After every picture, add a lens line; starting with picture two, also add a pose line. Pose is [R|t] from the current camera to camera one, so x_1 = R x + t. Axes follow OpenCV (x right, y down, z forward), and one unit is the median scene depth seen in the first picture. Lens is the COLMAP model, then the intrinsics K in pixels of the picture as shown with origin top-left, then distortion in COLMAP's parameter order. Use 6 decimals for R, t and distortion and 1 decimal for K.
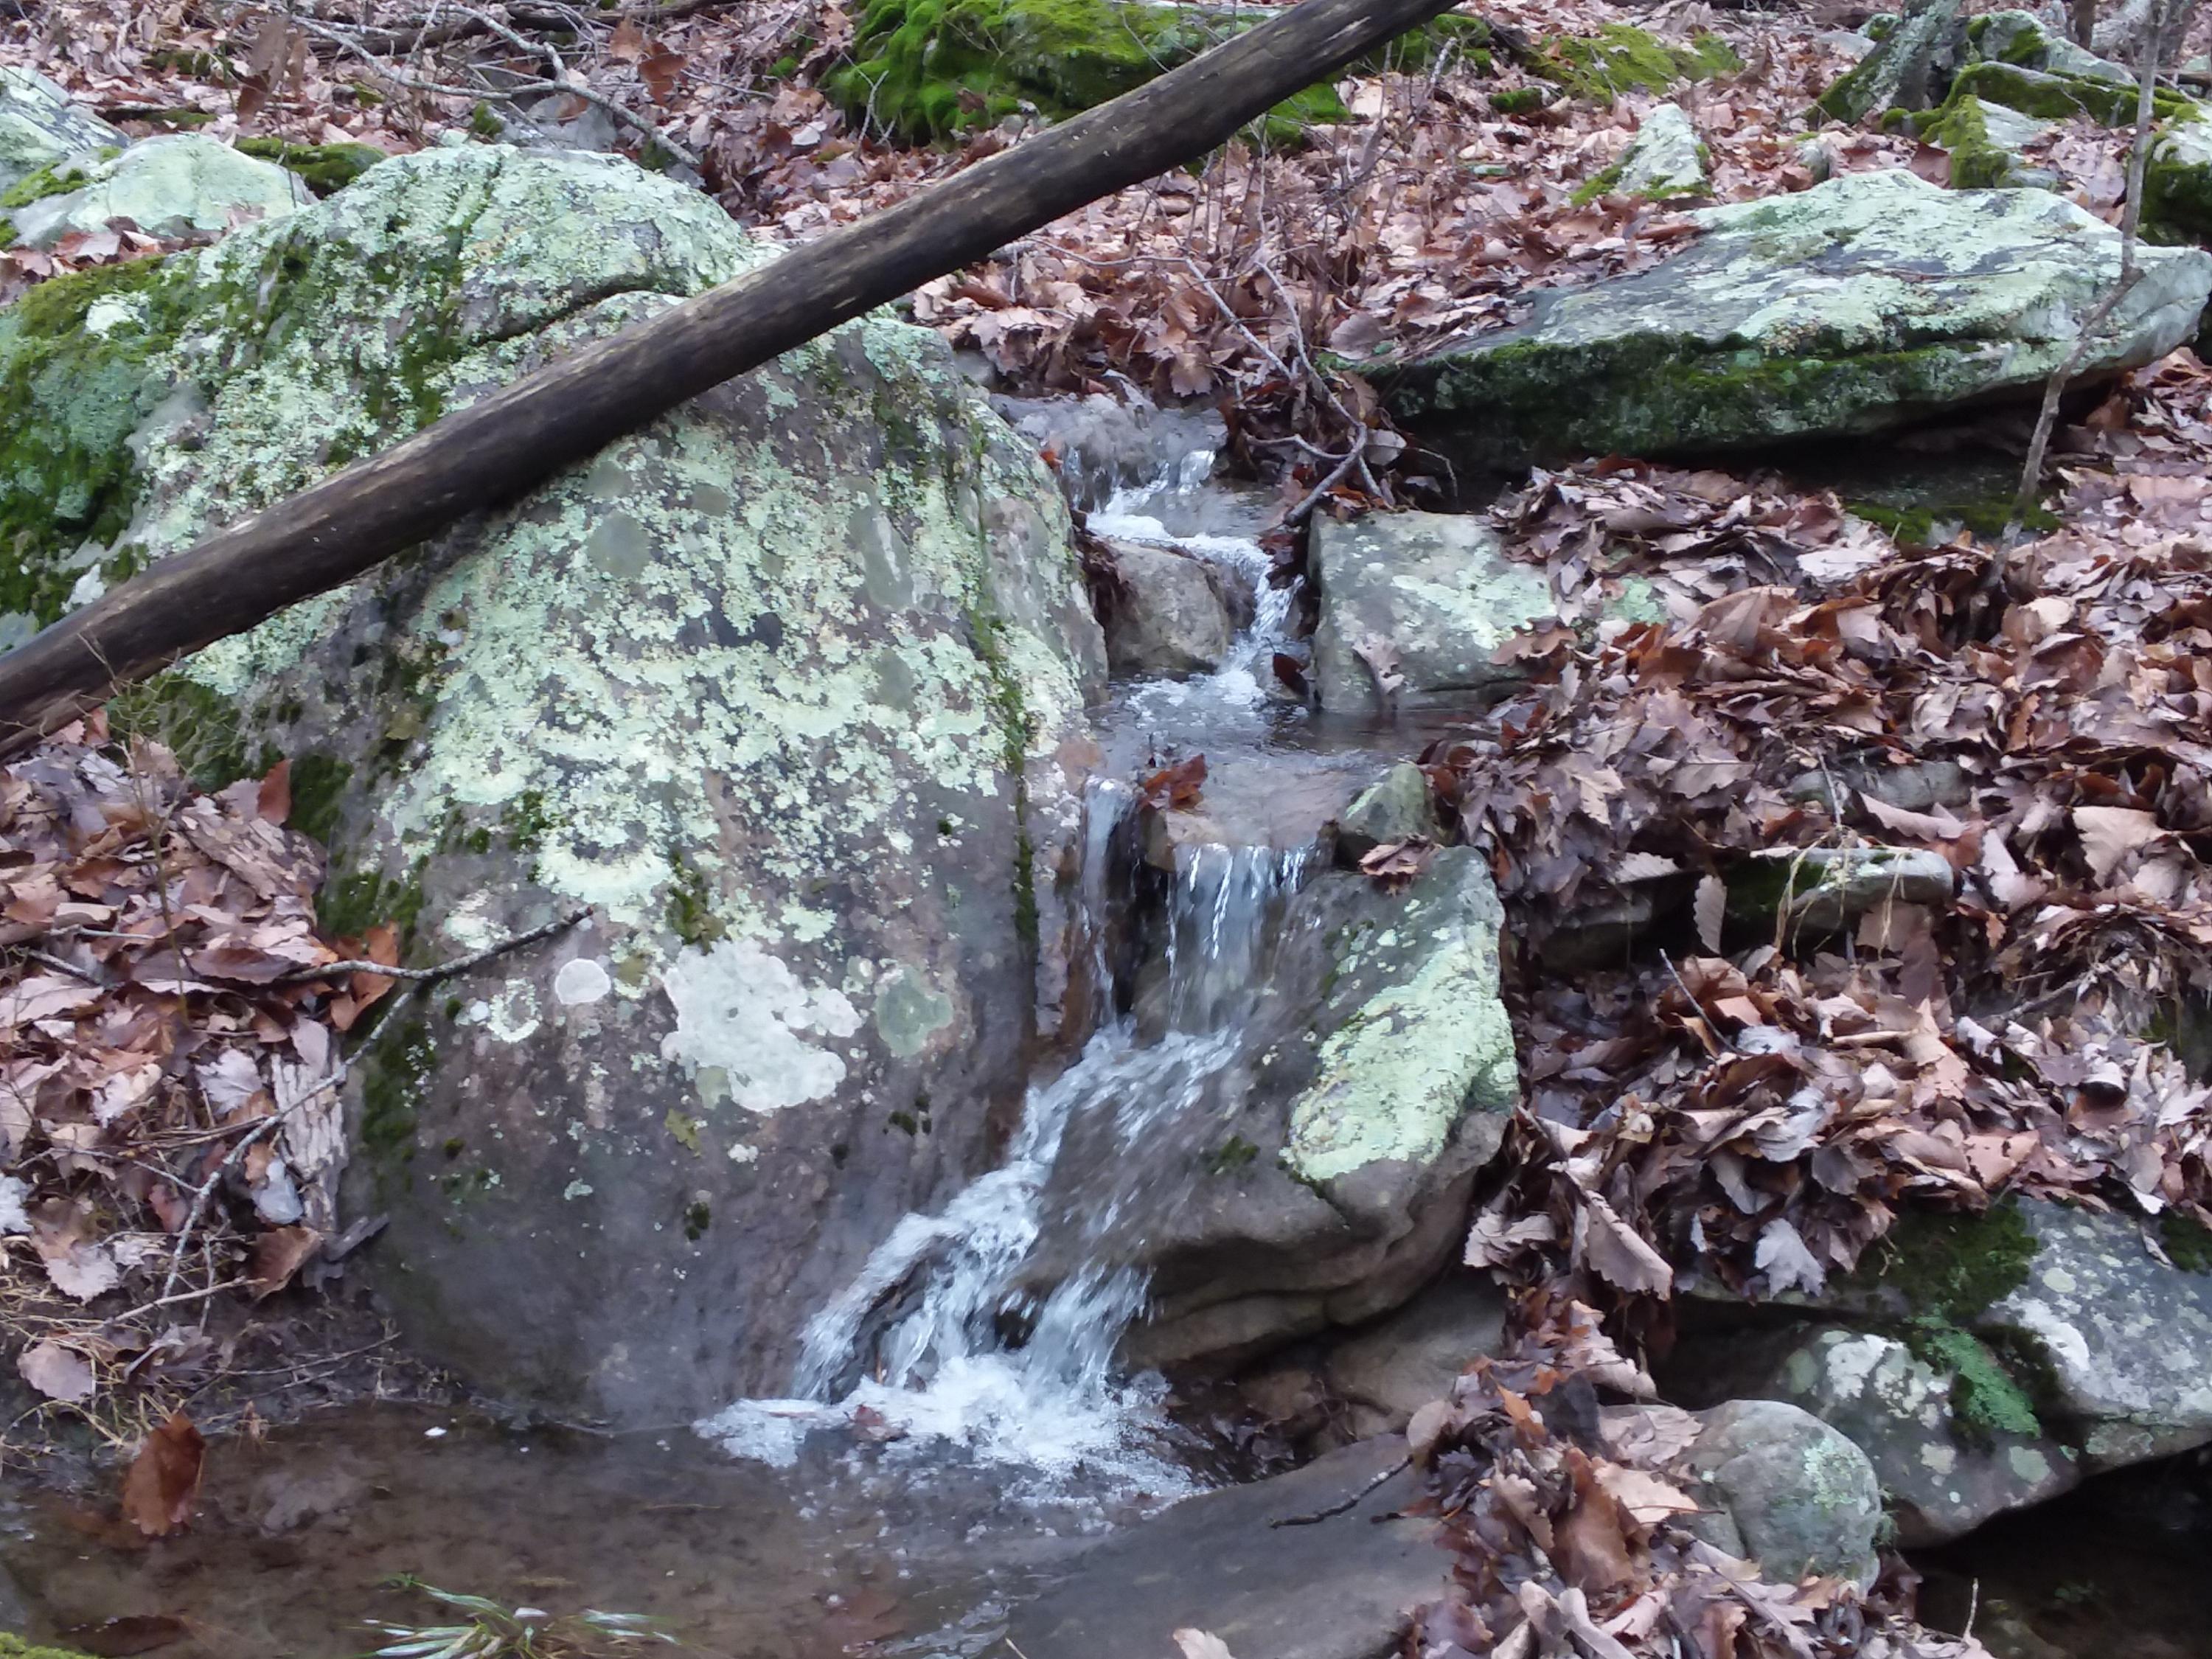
lens RADIAL K [[3201.5, 0, 1100.1], [0, 3201.5, 825.6], [0, 0, 1]] dist [0.144897, -0.116465]
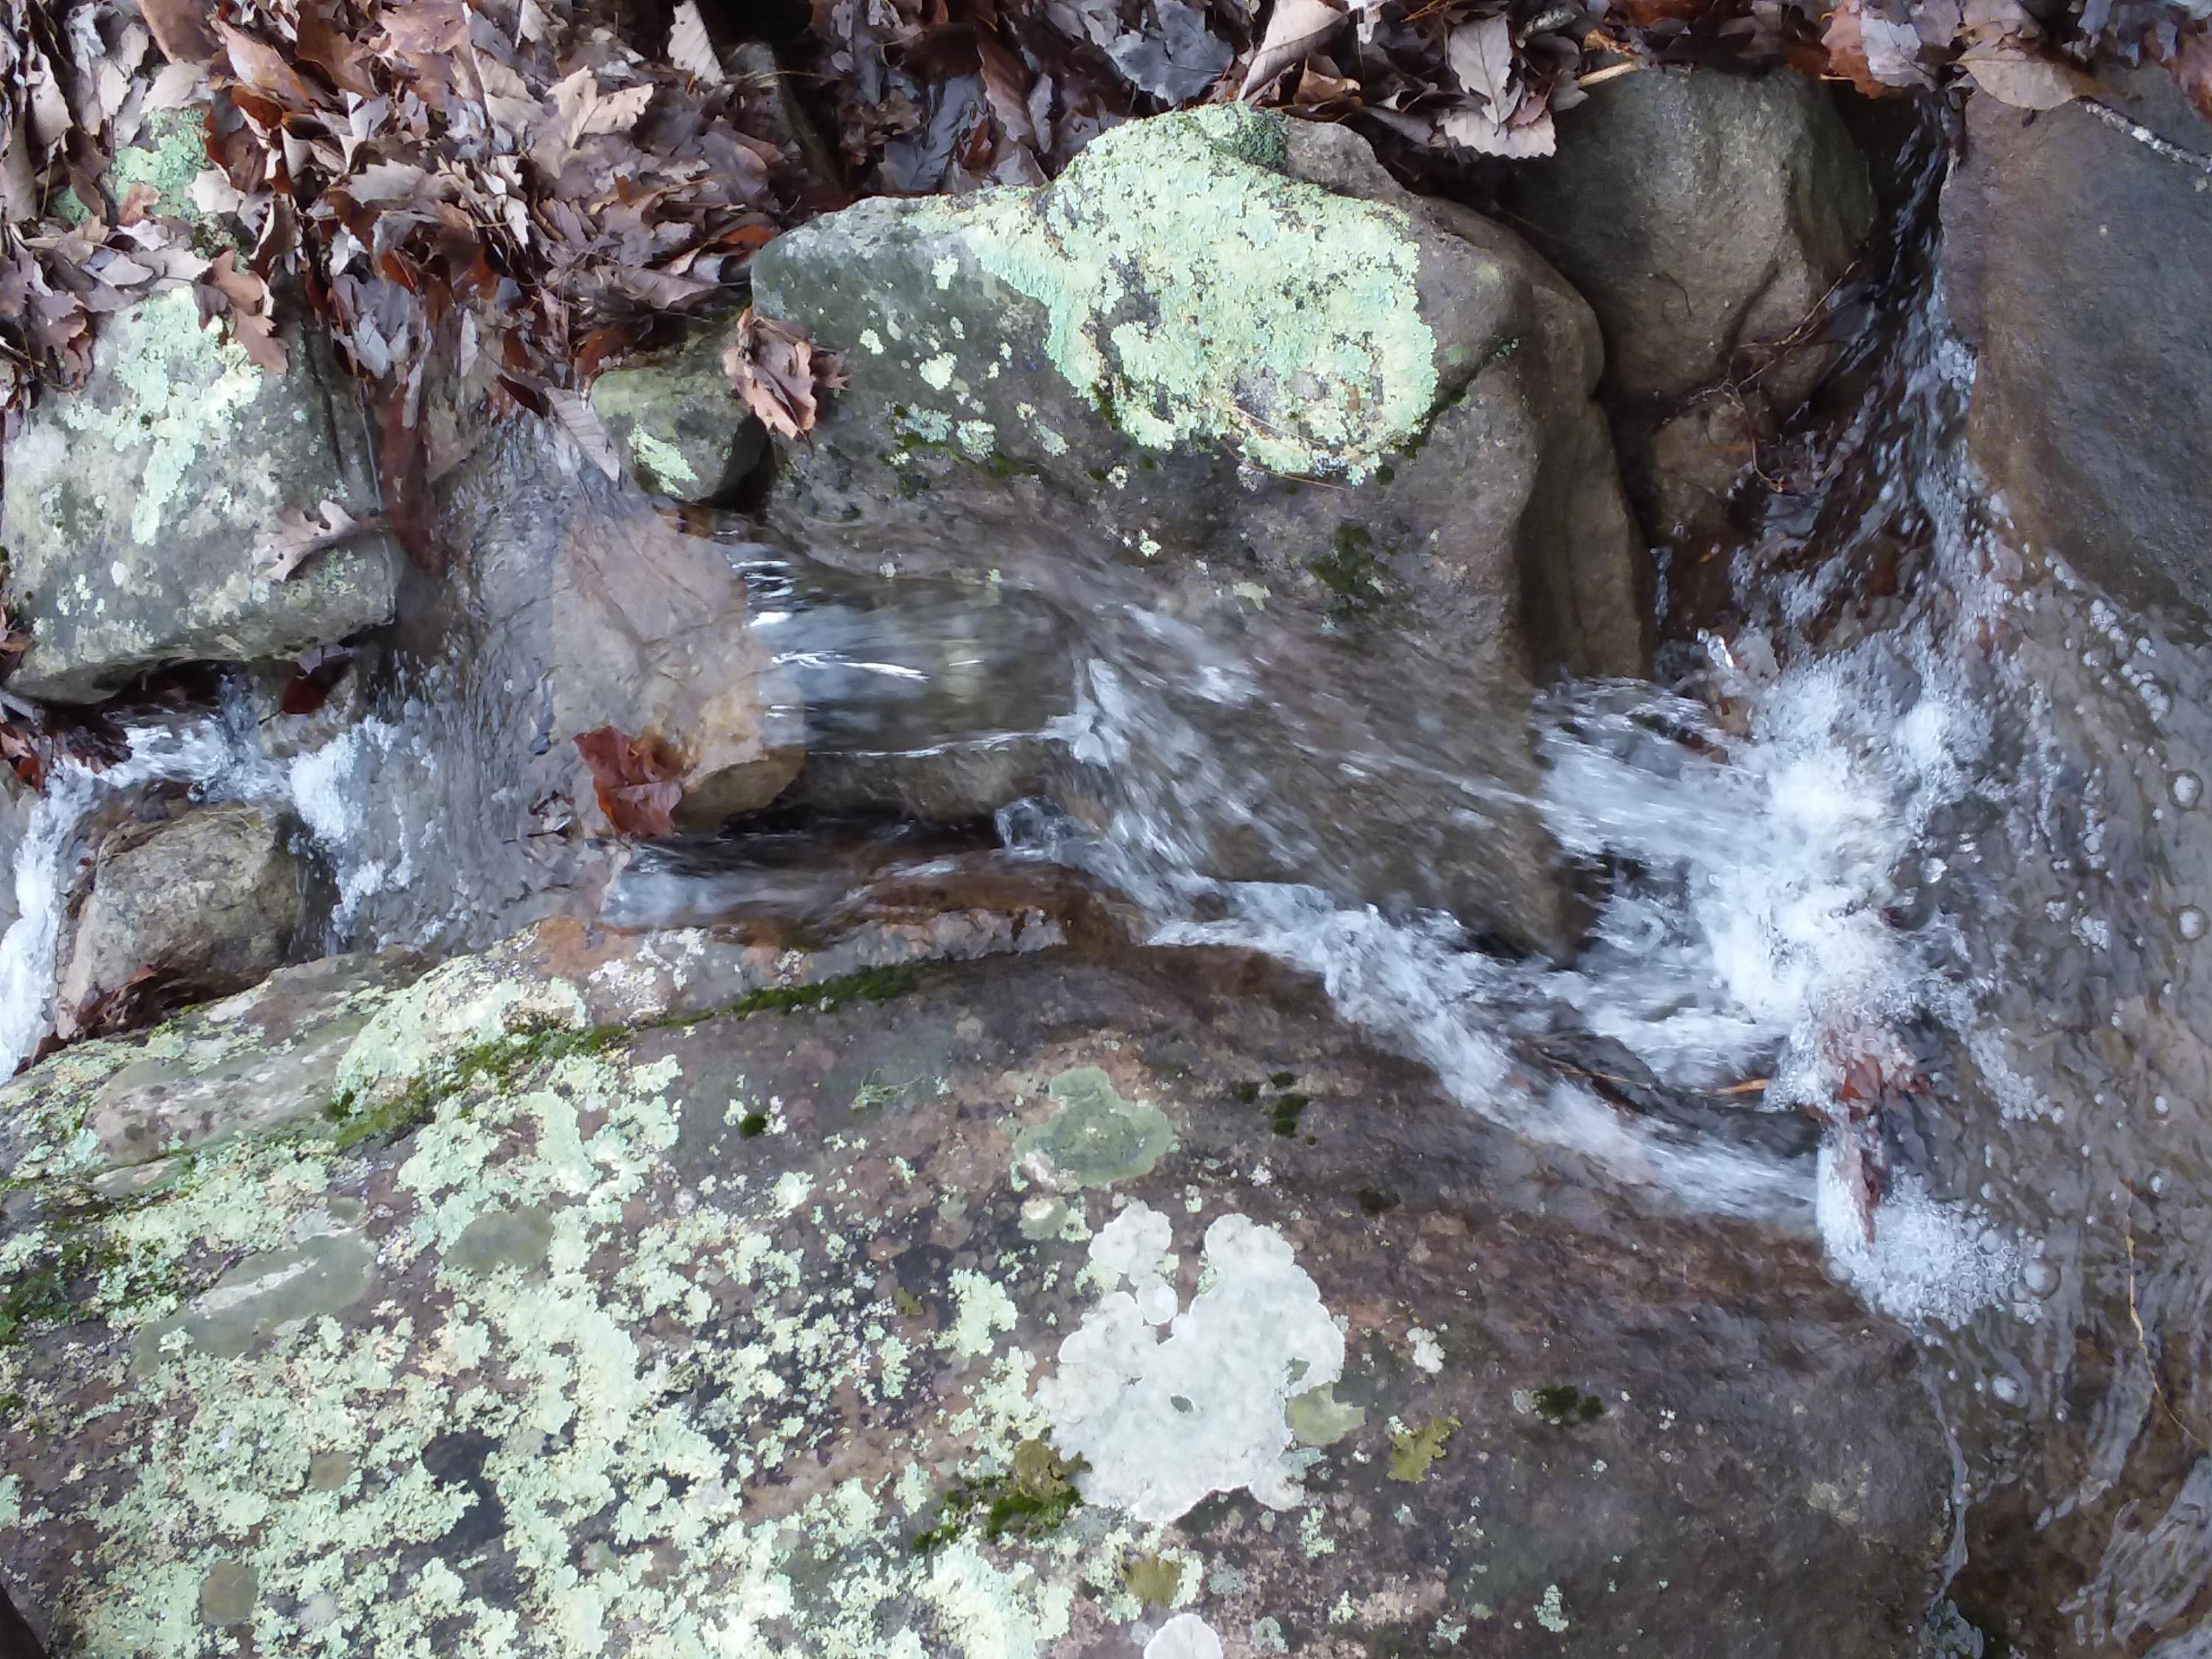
lens RADIAL K [[3201.5, 0, 1100.1], [0, 3201.5, 825.6], [0, 0, 1]] dist [0.144897, -0.116465]
pose [[-0.105761, -0.990078, 0.092516, -0.056317], [0.937906, -0.068410, 0.340076, -0.146188], [-0.330373, 0.122738, 0.935836, 0.391249]]
